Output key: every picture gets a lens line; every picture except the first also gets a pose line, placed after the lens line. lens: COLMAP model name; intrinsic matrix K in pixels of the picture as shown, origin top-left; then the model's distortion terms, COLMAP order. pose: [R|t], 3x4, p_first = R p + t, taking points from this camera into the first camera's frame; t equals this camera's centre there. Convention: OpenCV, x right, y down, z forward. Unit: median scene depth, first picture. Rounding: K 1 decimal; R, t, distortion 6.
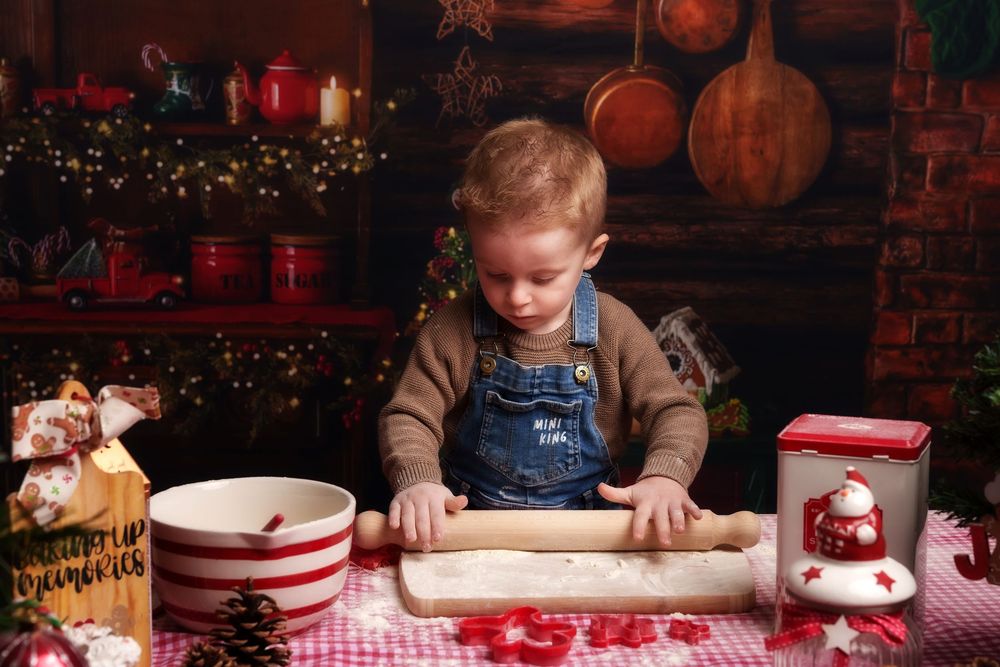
lens RADIAL K [[1608.1, 0, 515.4], [0, 1608.1, 291.5], [0, 0, 1]] dist [-0.008887, -0.038746]
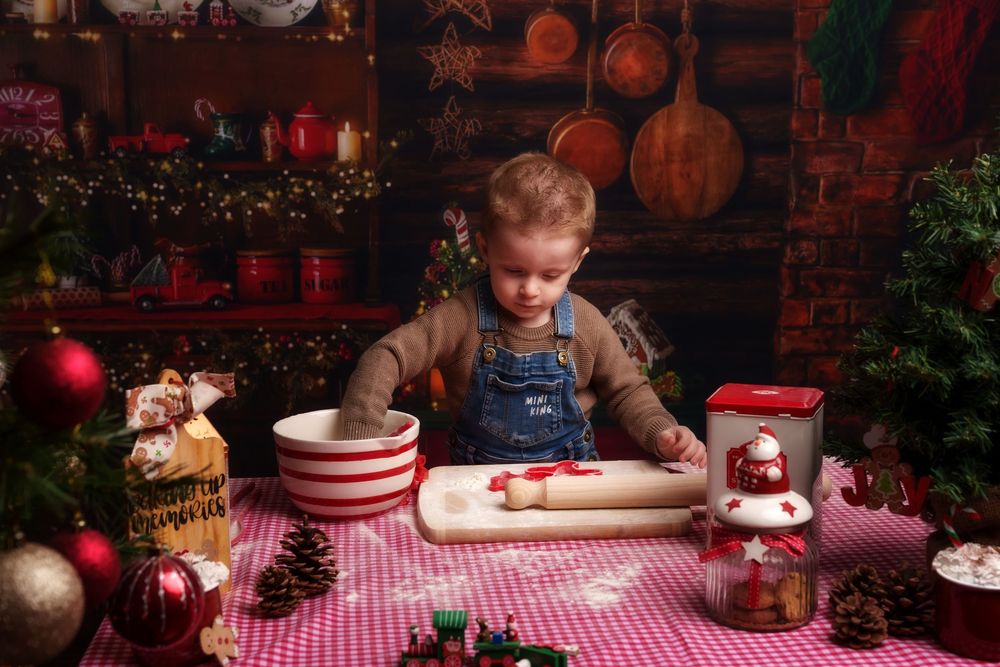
lens RADIAL K [[1333.9, 0, 494.6], [0, 1333.9, 305.9], [0, 0, 1]] dist [-0.019116, 0.003624]
pose [[0.999783, -0.019608, 0.006973, -0.008162], [0.019494, 0.999681, 0.016037, -0.004365], [-0.007286, -0.015897, 0.999847, -0.045321]]
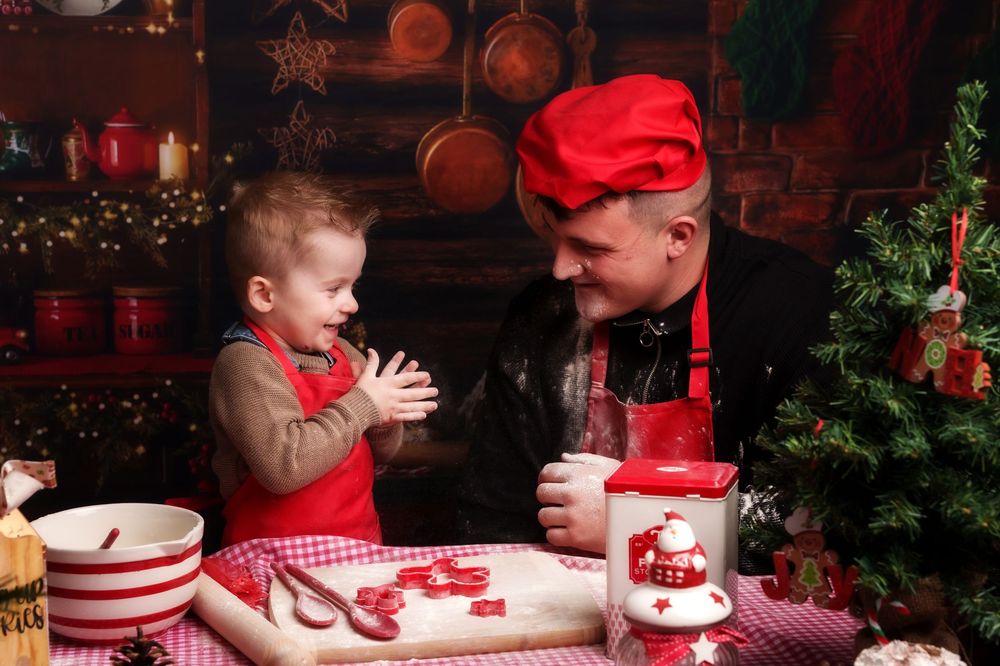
lens RADIAL K [[1709.7, 0, 498.1], [0, 1709.7, 298.2], [0, 0, 1]] dist [-0.017062, 0.065101]
pose [[0.994813, -0.028270, 0.097710, -0.015005], [0.028248, 0.999600, 0.001612, -0.023371], [-0.097717, 0.001156, 0.995214, -0.106155]]
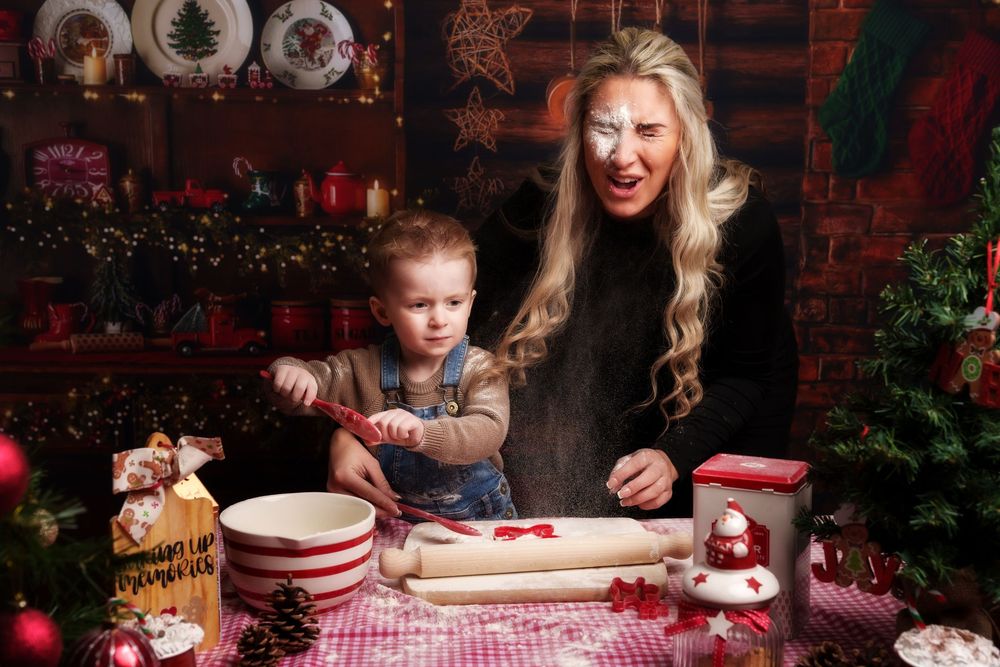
lens RADIAL K [[1240.9, 0, 500.0], [0, 1240.9, 333.5], [0, 0, 1]] dist [-0.017050, 0.007348]
pose [[0.999232, -0.003377, -0.039046, 0.027827], [0.003940, 0.999889, 0.014357, -0.021561], [0.038993, -0.014500, 0.999134, -0.019158]]
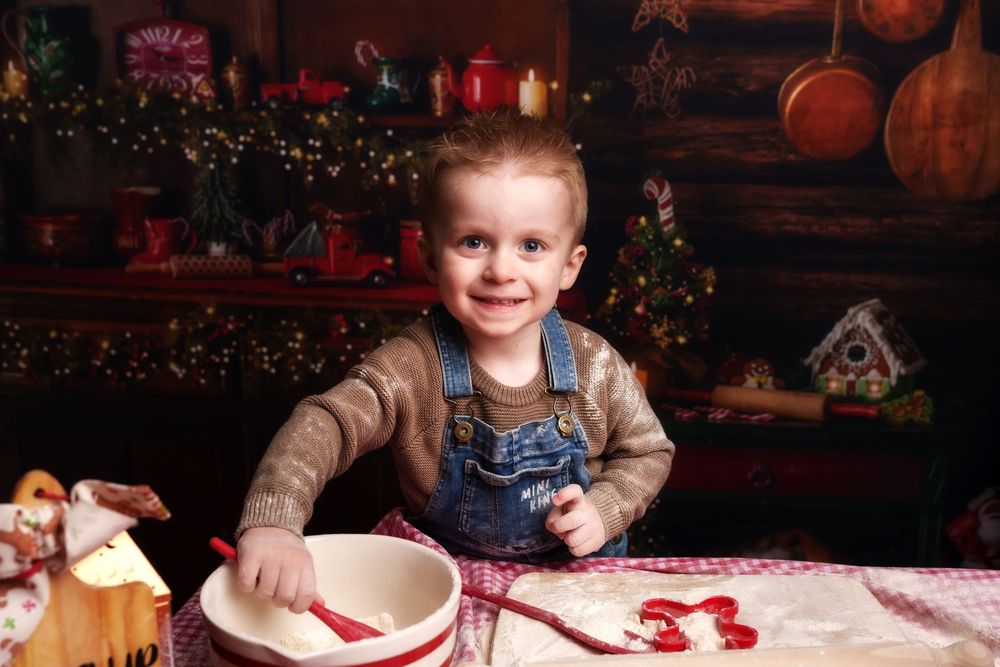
lens RADIAL K [[1112.3, 0, 497.9], [0, 1112.3, 327.4], [0, 0, 1]] dist [-0.031300, 0.007527]
pose [[0.979069, 0.035935, -0.200331, 0.015269], [-0.018553, 0.995949, 0.087981, -0.030120], [0.202681, -0.082423, 0.975770, 0.278576]]
